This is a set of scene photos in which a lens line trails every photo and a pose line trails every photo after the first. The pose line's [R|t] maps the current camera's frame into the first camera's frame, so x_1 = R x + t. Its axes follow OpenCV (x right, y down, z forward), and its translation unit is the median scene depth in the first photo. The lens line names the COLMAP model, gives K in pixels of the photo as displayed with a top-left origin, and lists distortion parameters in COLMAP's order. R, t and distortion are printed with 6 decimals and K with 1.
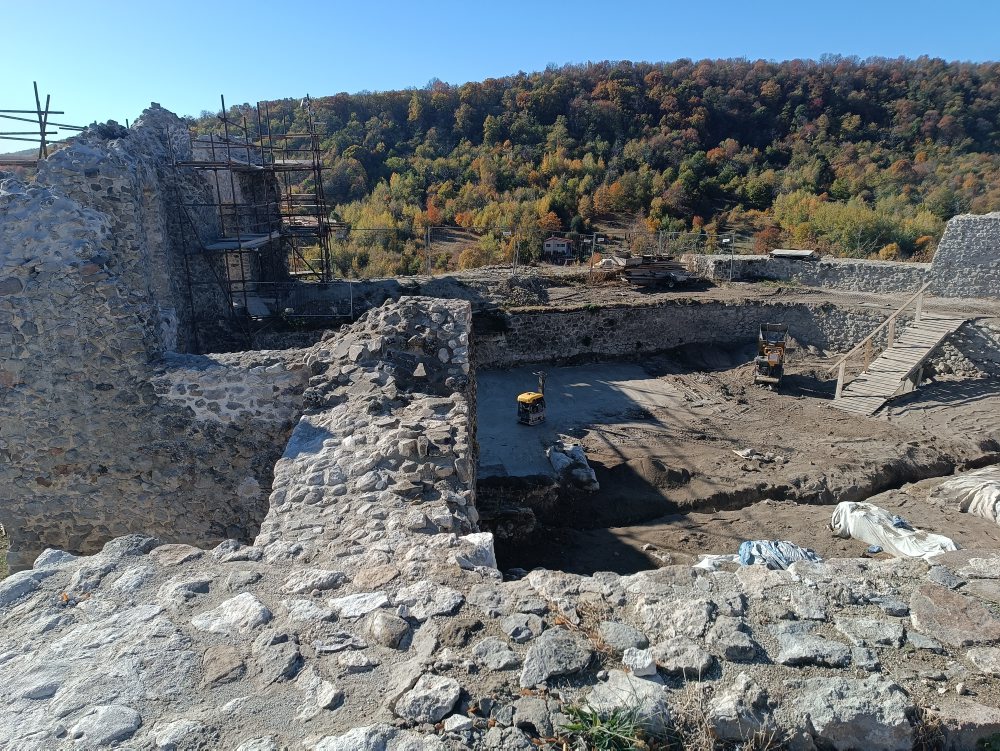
lens RADIAL K [[710.5, 0, 500.0], [0, 710.5, 375.5], [0, 0, 1]] dist [0.010522, -0.000246]
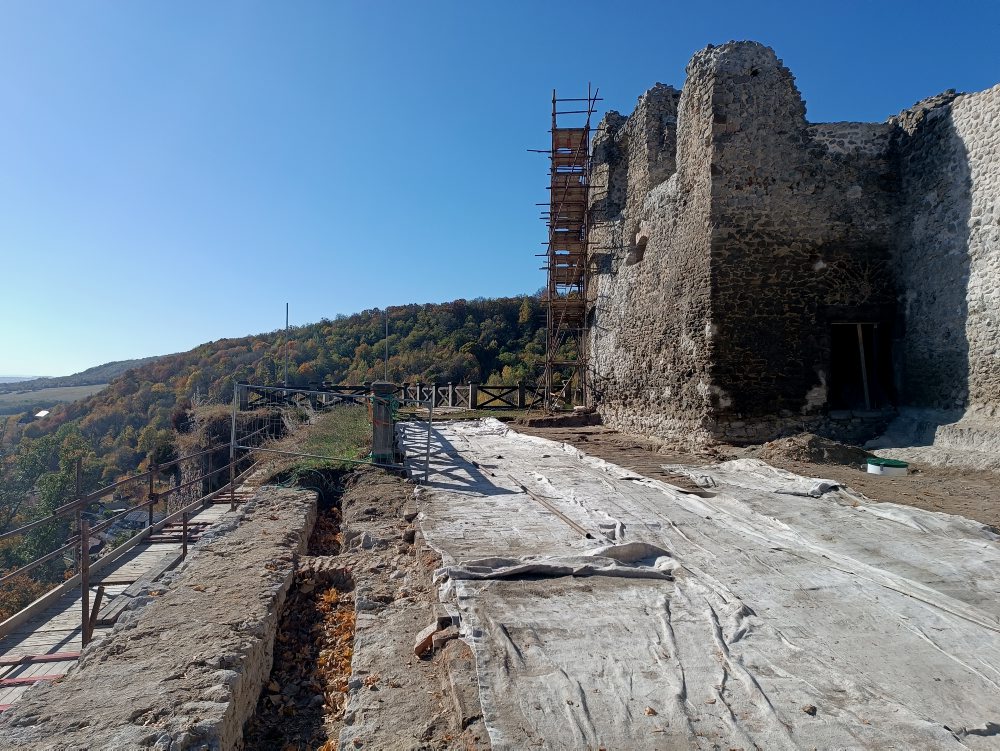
lens RADIAL K [[710.5, 0, 500.0], [0, 710.5, 375.5], [0, 0, 1]] dist [0.010522, -0.000246]
pose [[0.993859, 0.012430, -0.109953, -1.023060], [-0.044058, 0.955961, -0.290167, 1.140814], [0.101504, 0.293229, 0.950639, -0.635140]]
